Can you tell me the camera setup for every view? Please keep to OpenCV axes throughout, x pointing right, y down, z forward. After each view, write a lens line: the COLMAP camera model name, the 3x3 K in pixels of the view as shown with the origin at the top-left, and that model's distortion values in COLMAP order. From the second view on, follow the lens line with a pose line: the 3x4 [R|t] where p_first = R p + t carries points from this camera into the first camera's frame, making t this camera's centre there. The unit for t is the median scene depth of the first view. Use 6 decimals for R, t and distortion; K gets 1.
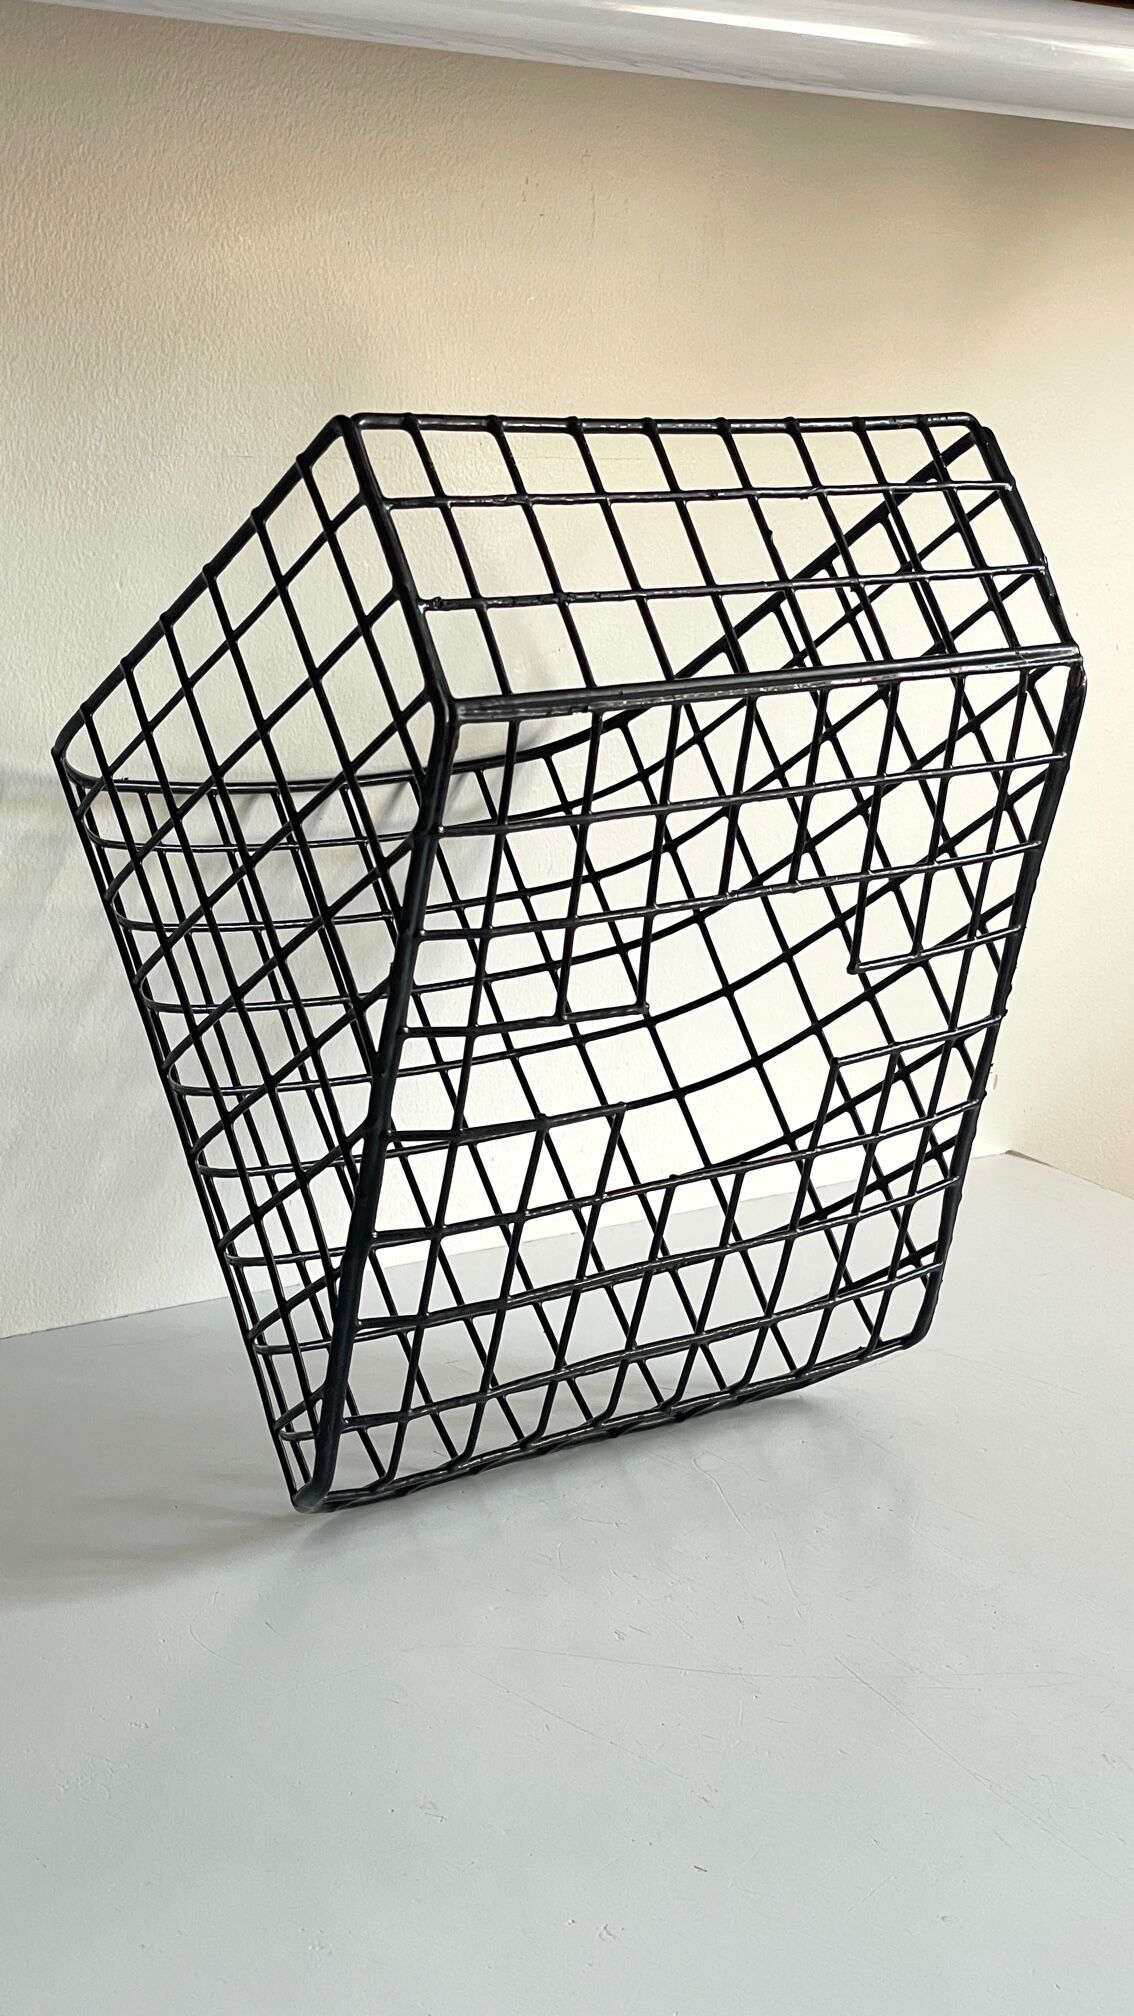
lens RADIAL K [[2904.1, 0, 567.0], [0, 2904.1, 1008.0], [0, 0, 1]] dist [0.001008, 0.015374]
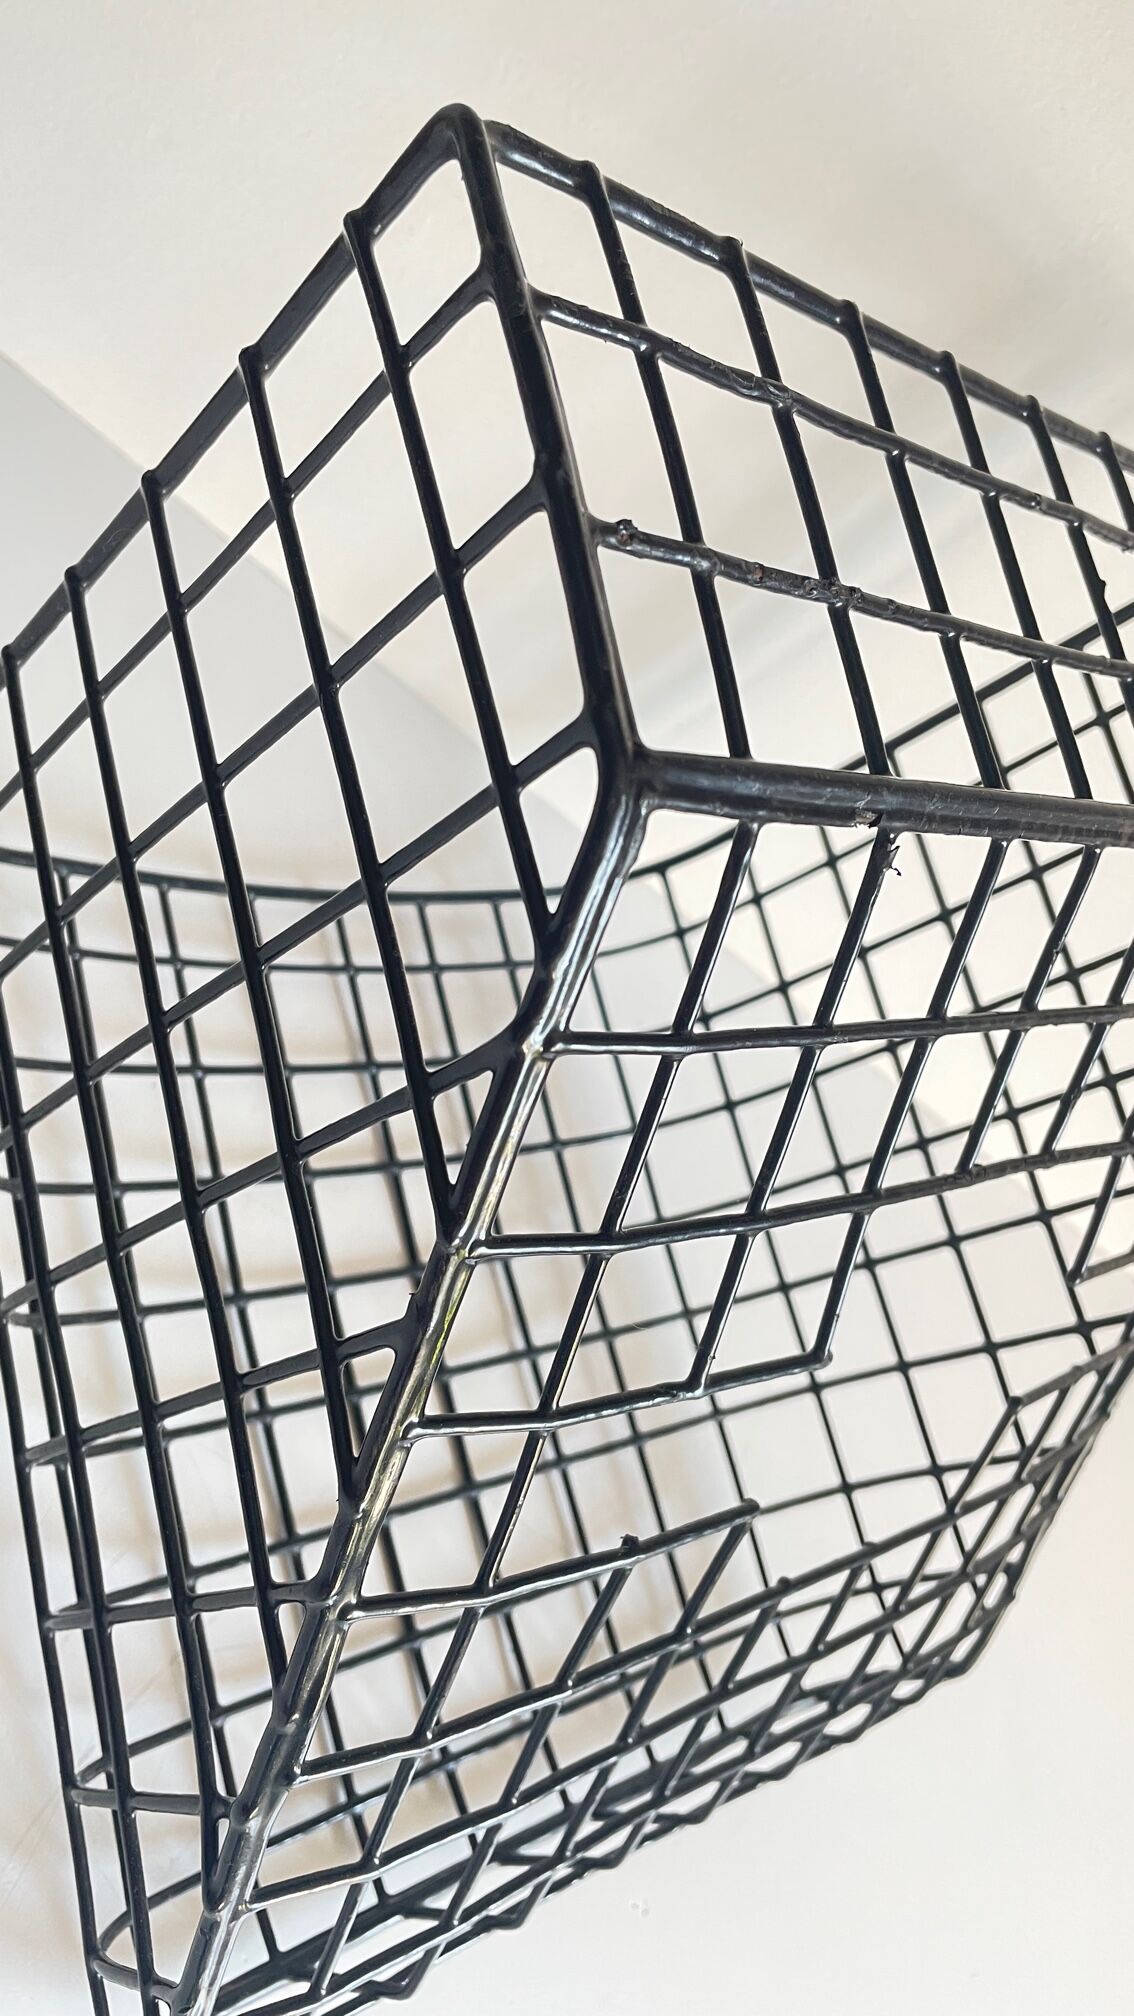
lens RADIAL K [[1512.7, 0, 567.0], [0, 1512.7, 1008.0], [0, 0, 1]] dist [-0.000588, -0.001732]
pose [[0.987470, 0.124549, 0.096903, -0.064974], [-0.122957, 0.992162, -0.022260, -0.059007], [-0.098916, 0.010067, 0.995045, 0.746696]]
